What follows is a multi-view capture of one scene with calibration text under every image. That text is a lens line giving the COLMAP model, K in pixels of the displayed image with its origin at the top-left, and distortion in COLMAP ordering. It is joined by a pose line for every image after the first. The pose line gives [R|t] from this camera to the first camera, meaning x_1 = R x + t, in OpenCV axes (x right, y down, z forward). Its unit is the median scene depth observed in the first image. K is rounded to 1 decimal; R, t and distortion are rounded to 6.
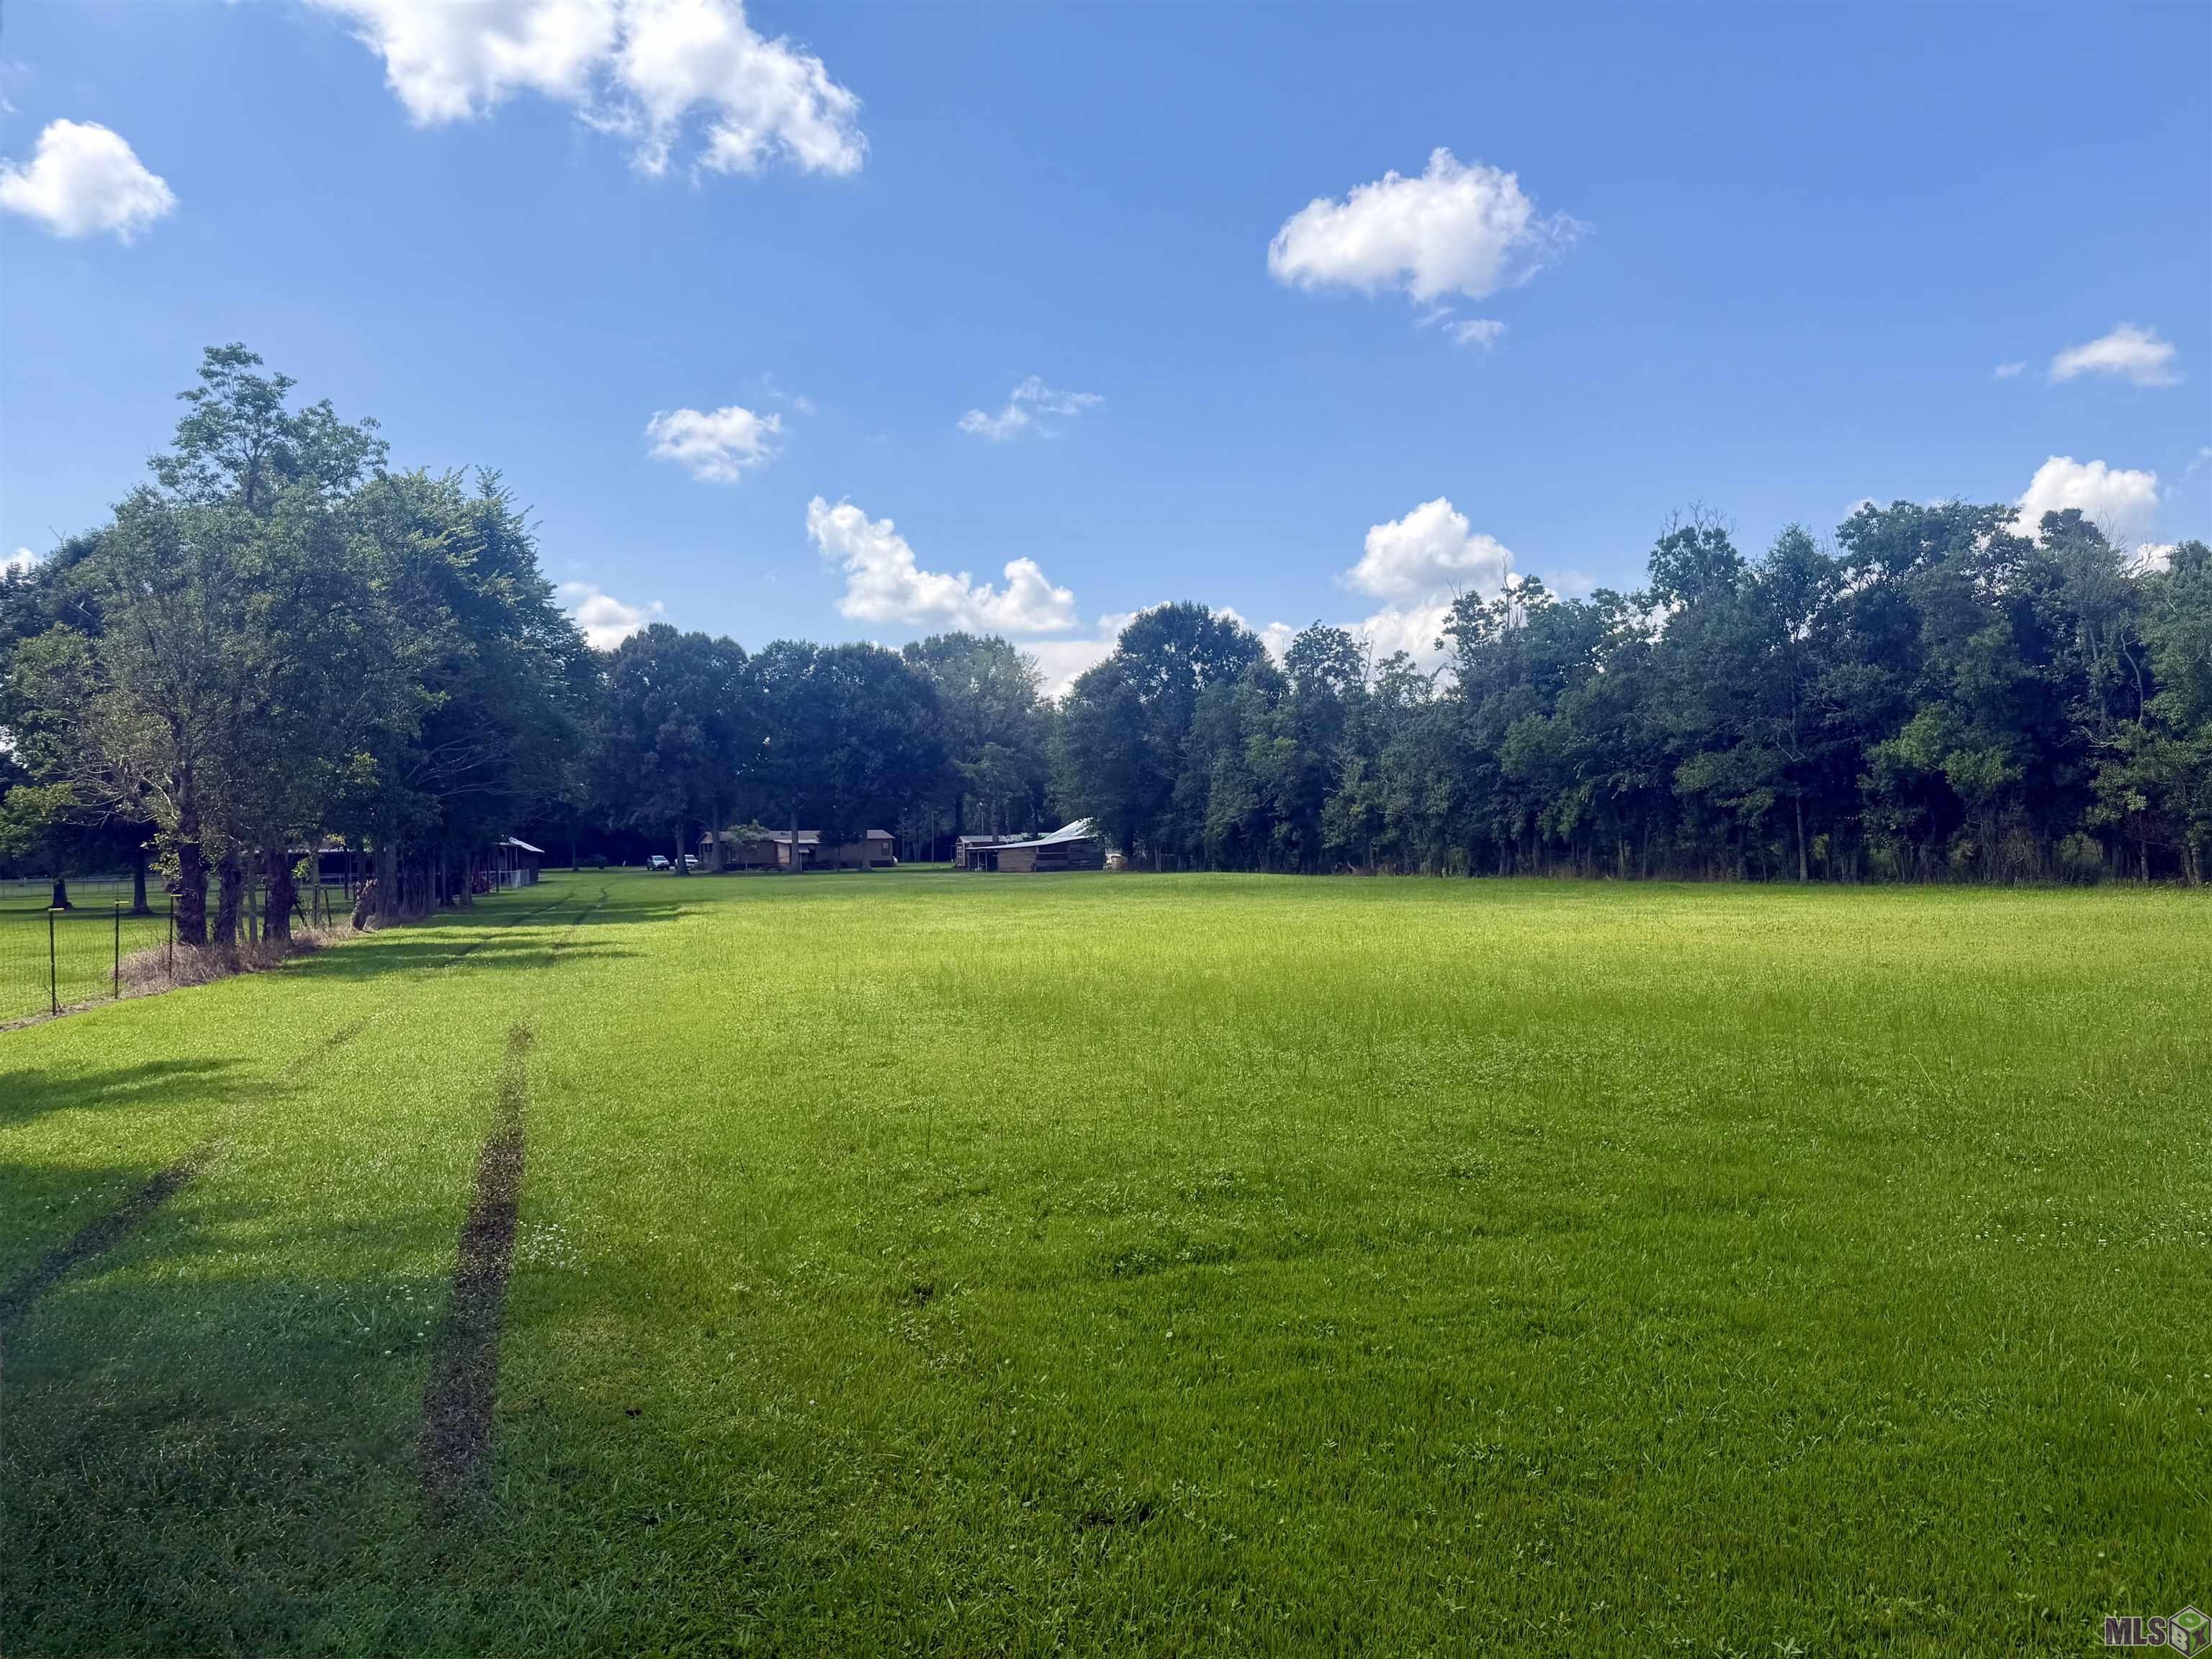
lens RADIAL K [[1563.3, 0, 1106.0], [0, 1563.3, 829.5], [0, 0, 1]] dist [0.158624, -0.182586]
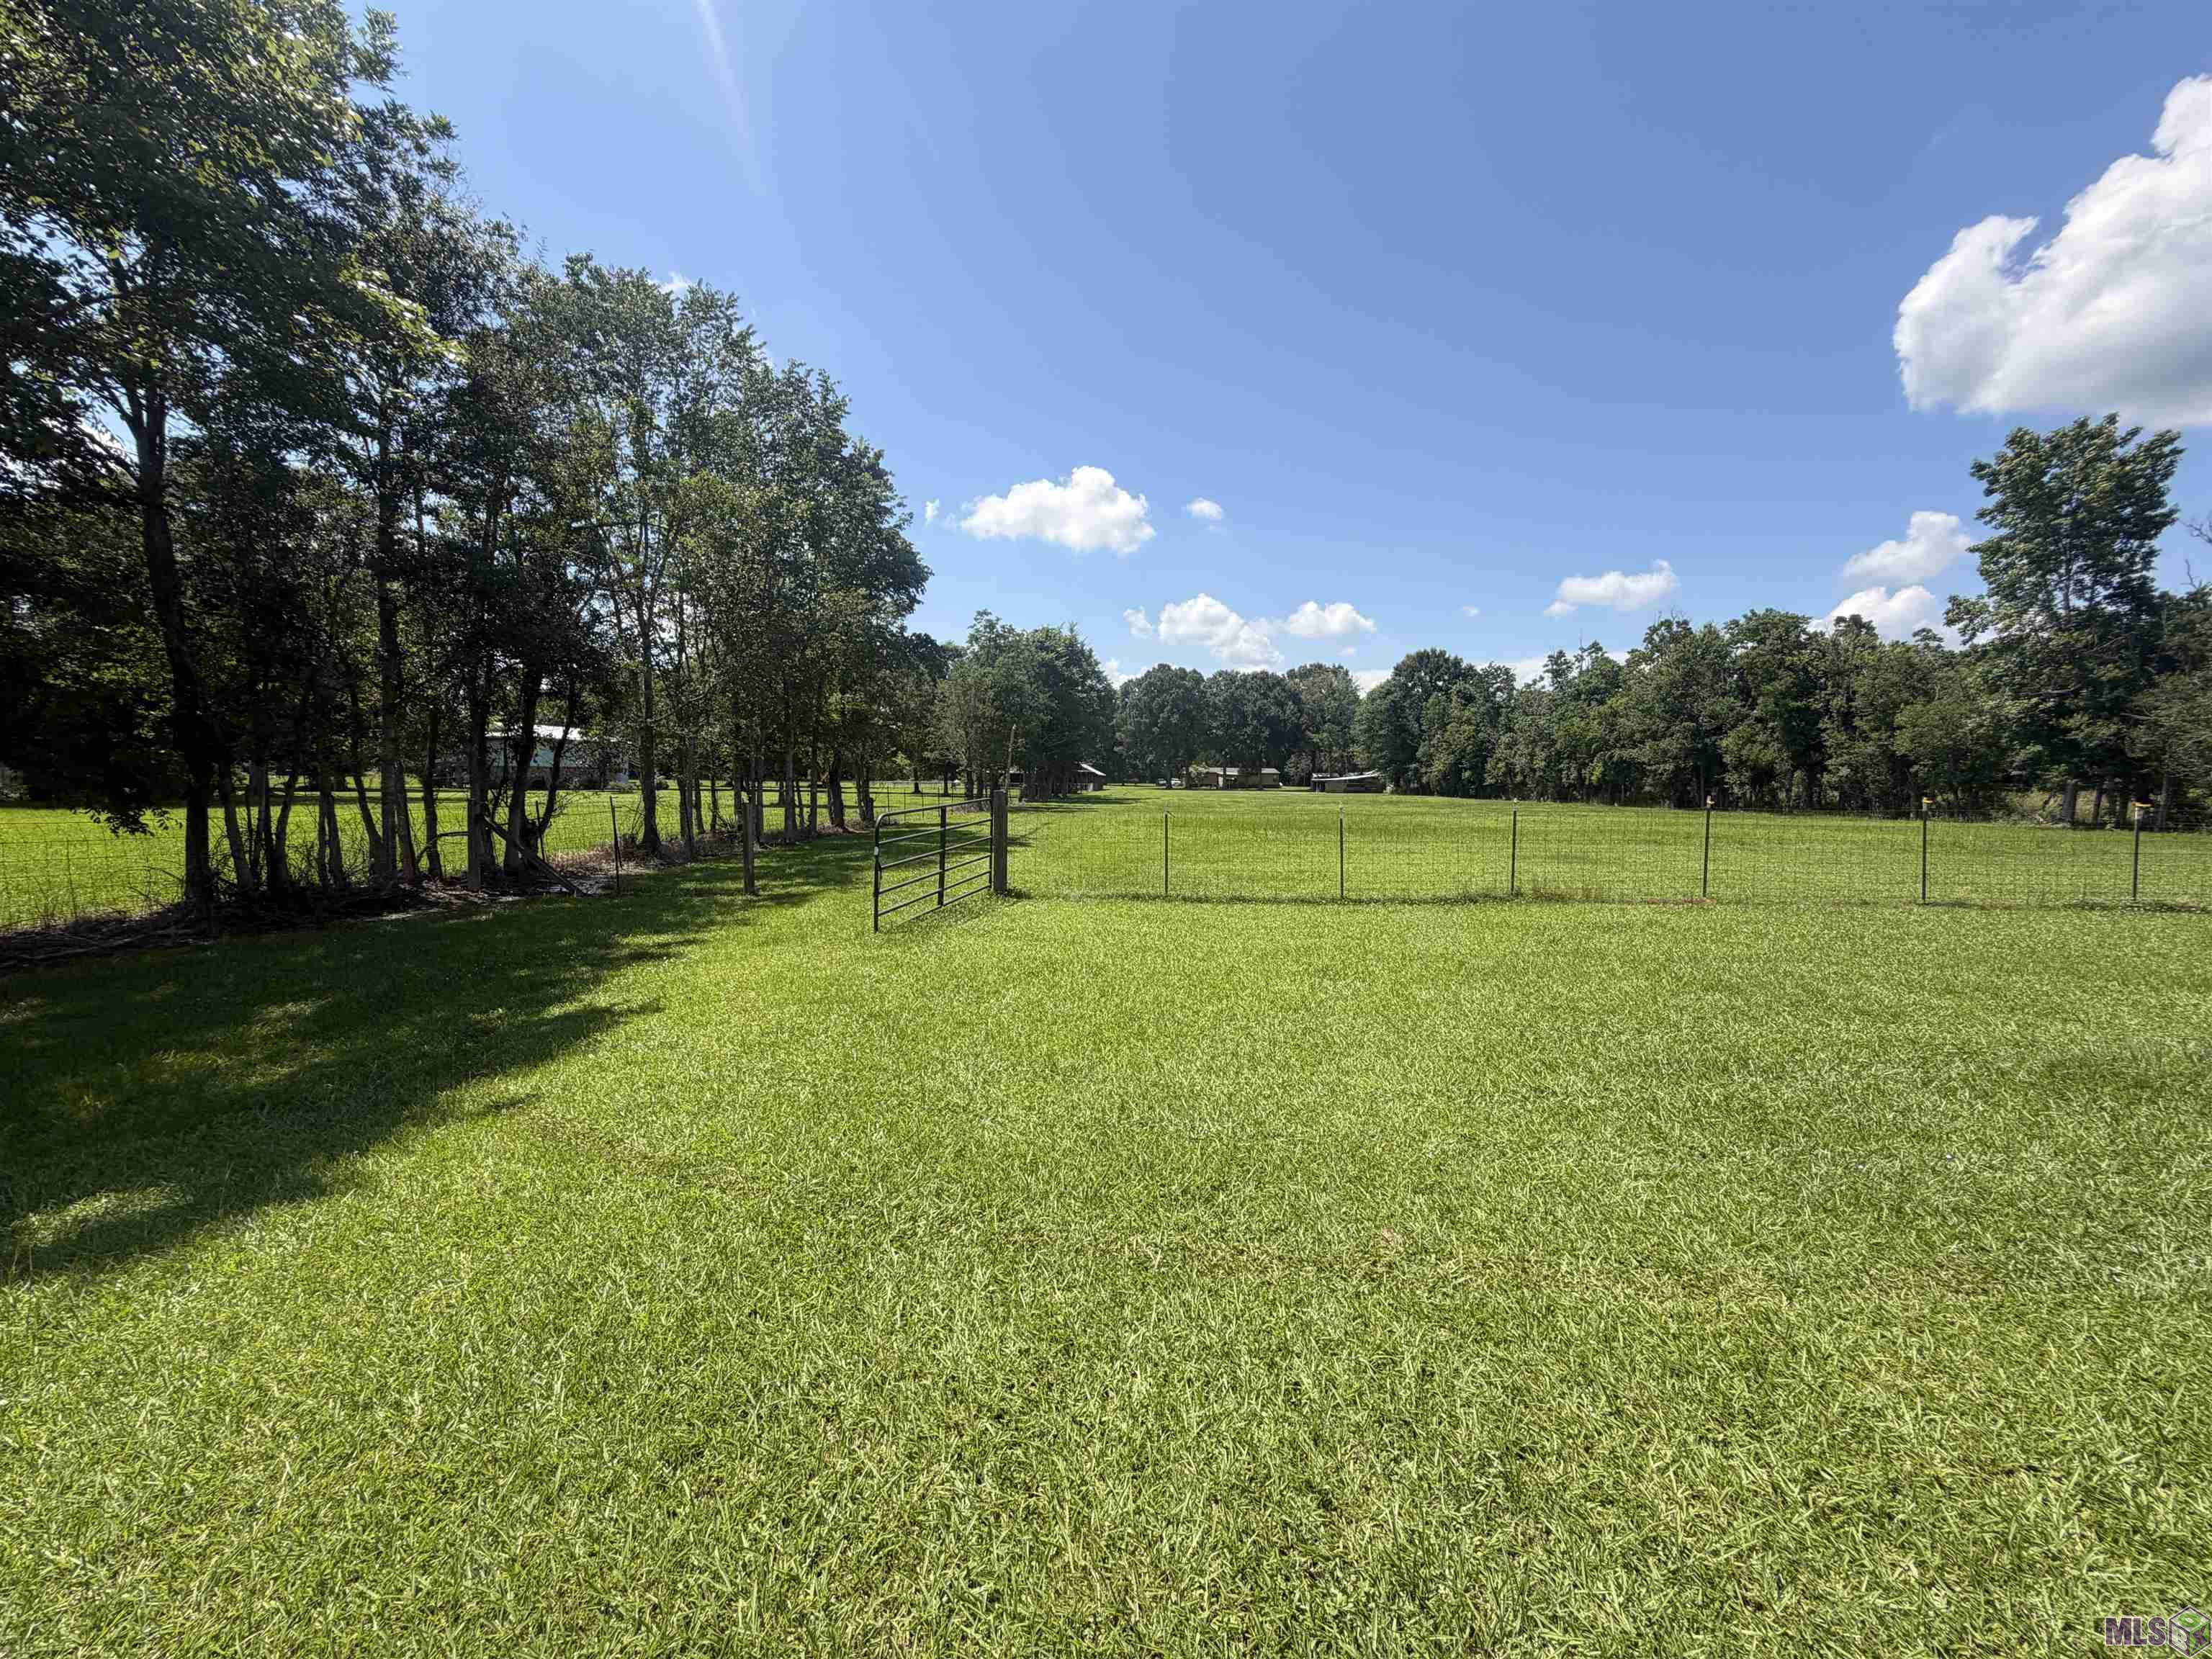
lens RADIAL K [[900.2, 0, 1097.4], [0, 900.2, 822.6], [0, 0, 1]] dist [0.000336, -0.000259]
pose [[0.933237, 0.045856, -0.356322, 0.075803], [-0.023602, 0.997504, 0.066553, -0.003252], [0.358485, -0.053700, 0.931990, -0.141984]]
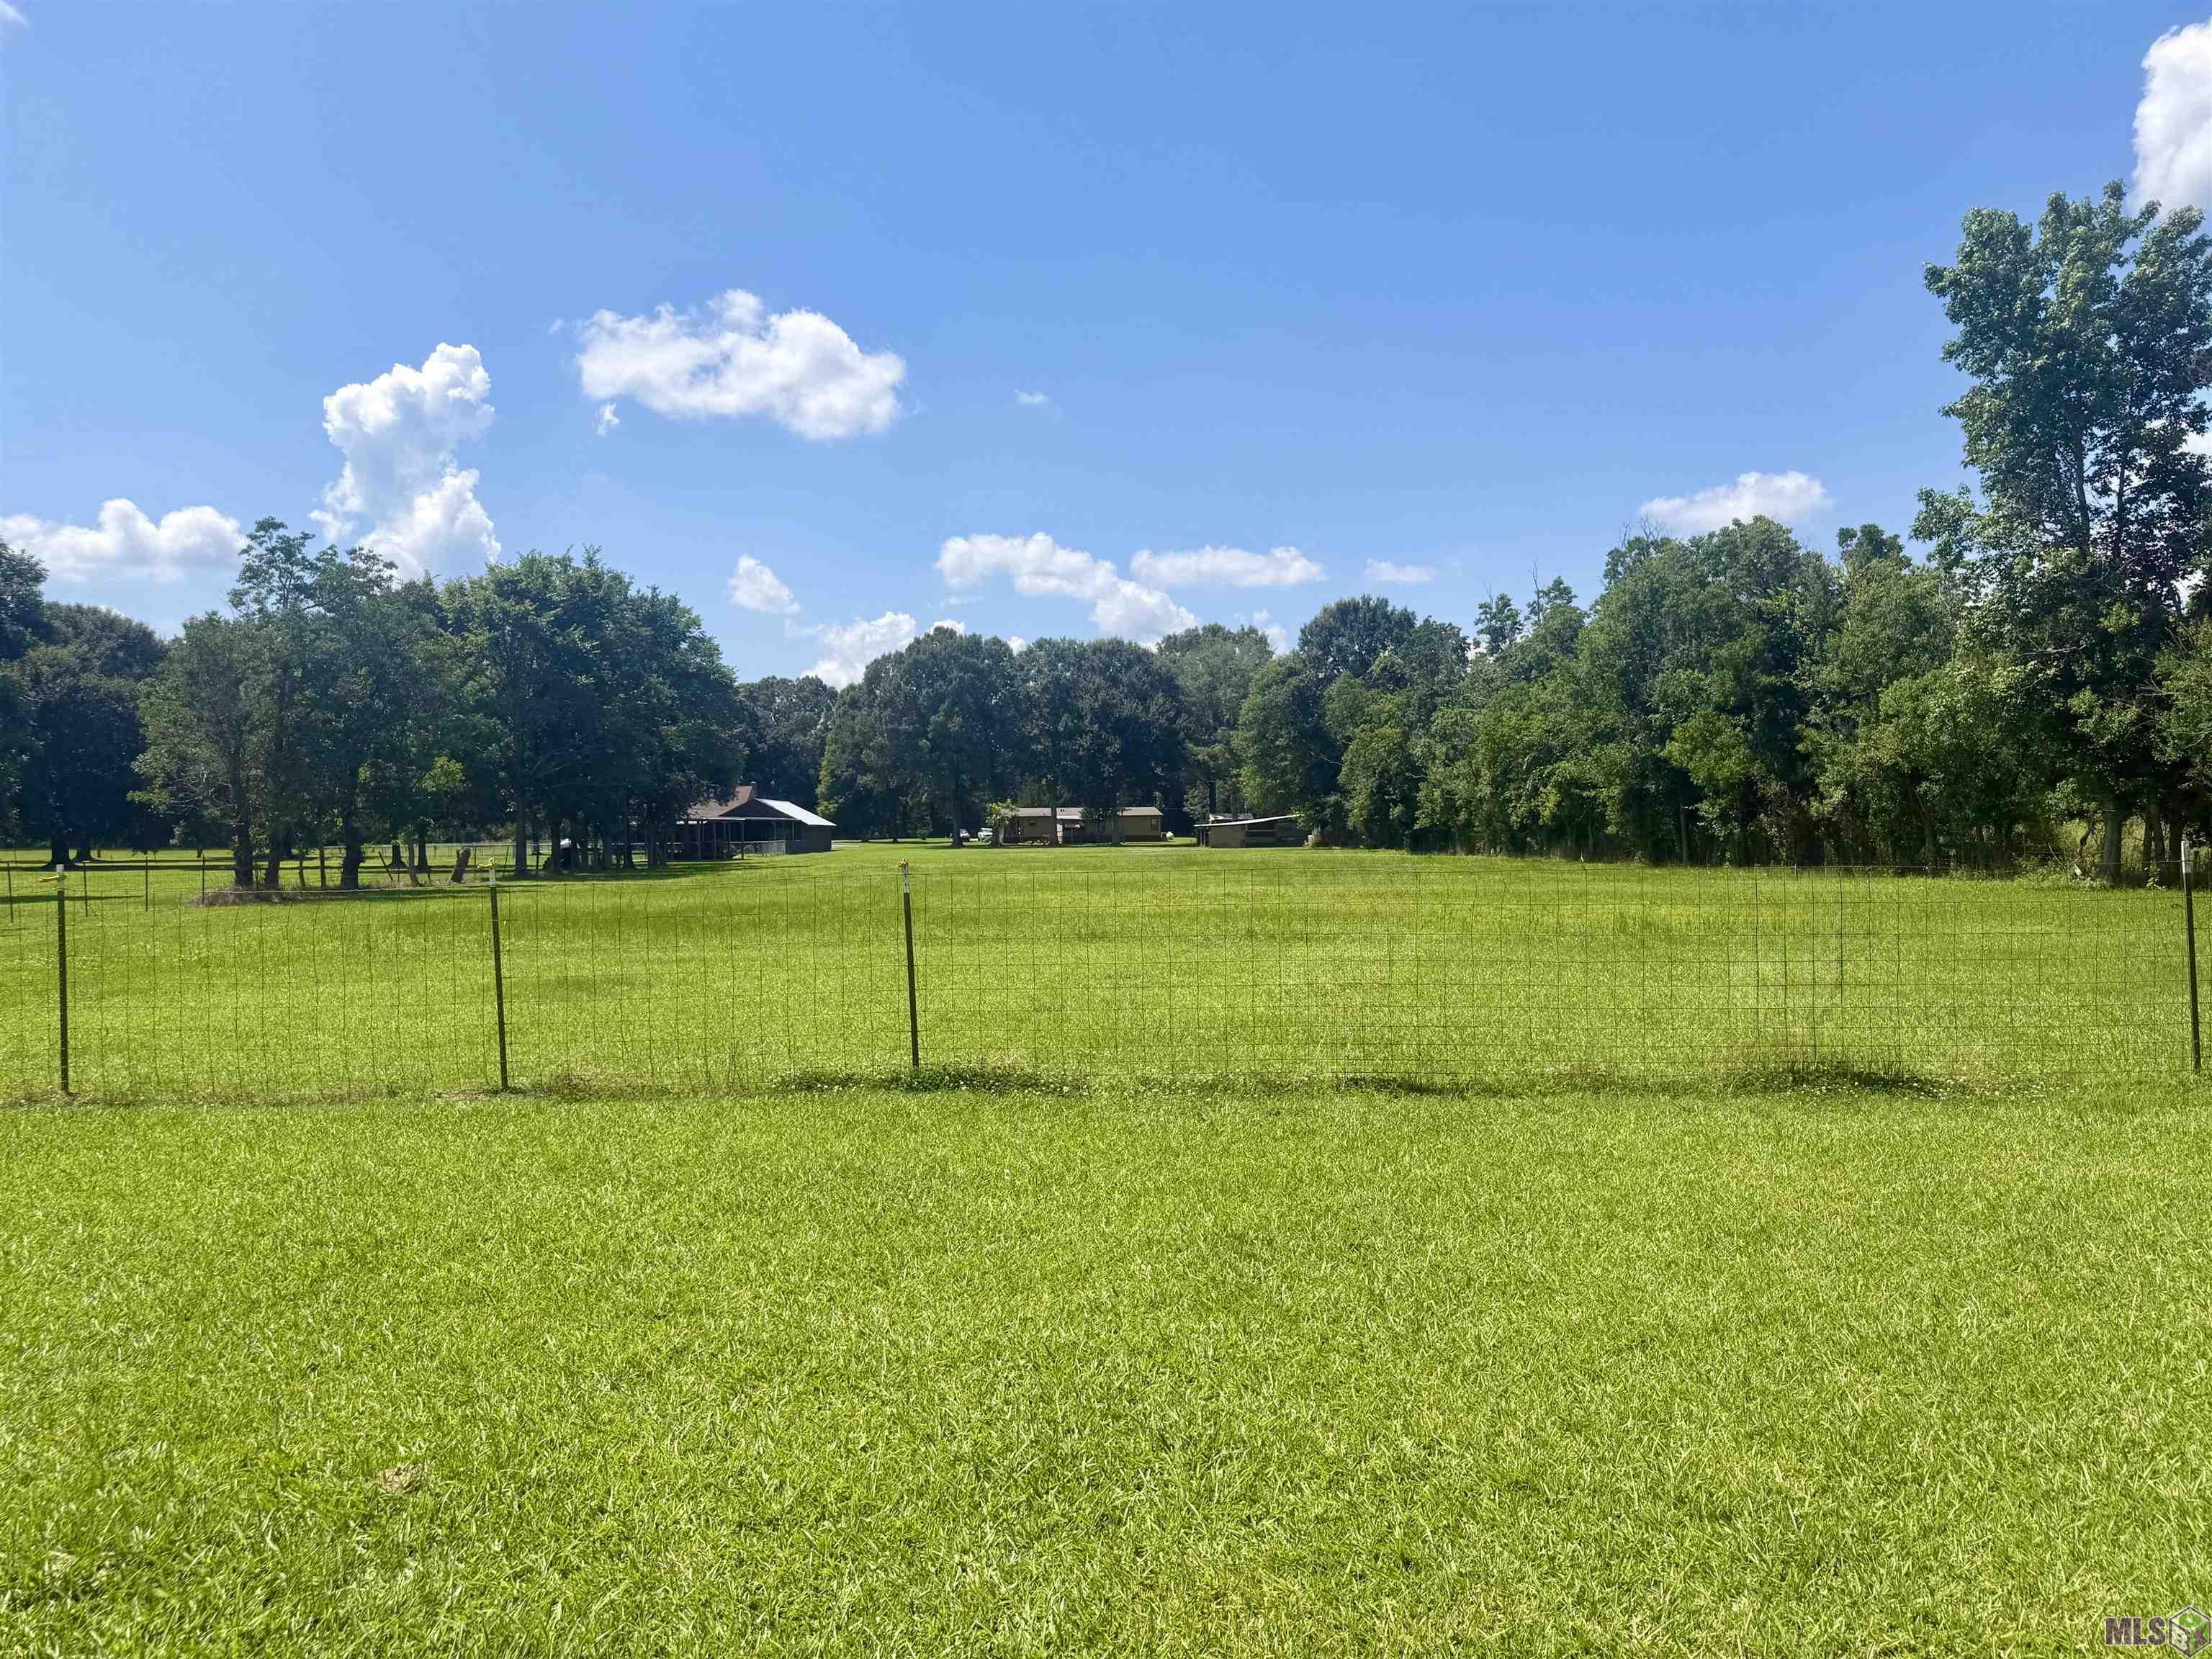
lens RADIAL K [[1563.3, 0, 1106.0], [0, 1563.3, 829.5], [0, 0, 1]] dist [0.158624, -0.182586]
pose [[0.964172, 0.008543, -0.265142, 0.180266], [-0.004096, 0.999842, 0.017319, -0.004674], [0.265248, -0.015613, 0.964054, -0.088267]]
